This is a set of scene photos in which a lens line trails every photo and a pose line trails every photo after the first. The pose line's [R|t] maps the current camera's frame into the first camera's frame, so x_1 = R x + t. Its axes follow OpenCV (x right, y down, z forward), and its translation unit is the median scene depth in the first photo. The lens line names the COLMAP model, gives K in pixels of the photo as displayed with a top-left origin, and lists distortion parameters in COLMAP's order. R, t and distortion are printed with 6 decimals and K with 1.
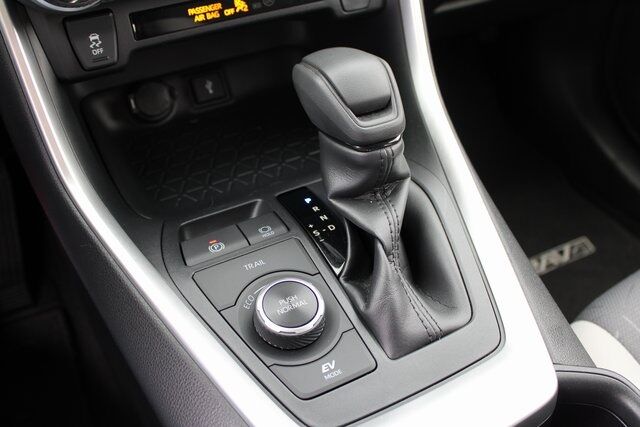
lens RADIAL K [[665.8, 0, 323.2], [0, 665.8, 218.0], [0, 0, 1]] dist [-0.081754, 0.000000]
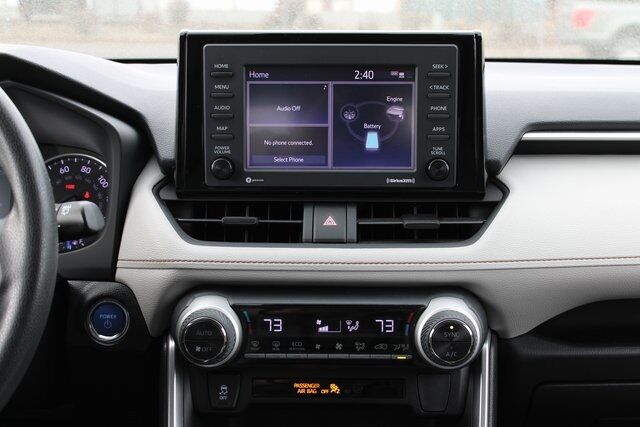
lens RADIAL K [[968.0, 0, 327.7], [0, 968.0, 223.9], [0, 0, 1]] dist [-0.022288, 0.000000]
pose [[0.869305, 0.096679, -0.484728, 0.788627], [-0.318317, 0.859745, -0.399390, 0.178647], [0.378130, 0.501489, 0.778156, -0.701266]]
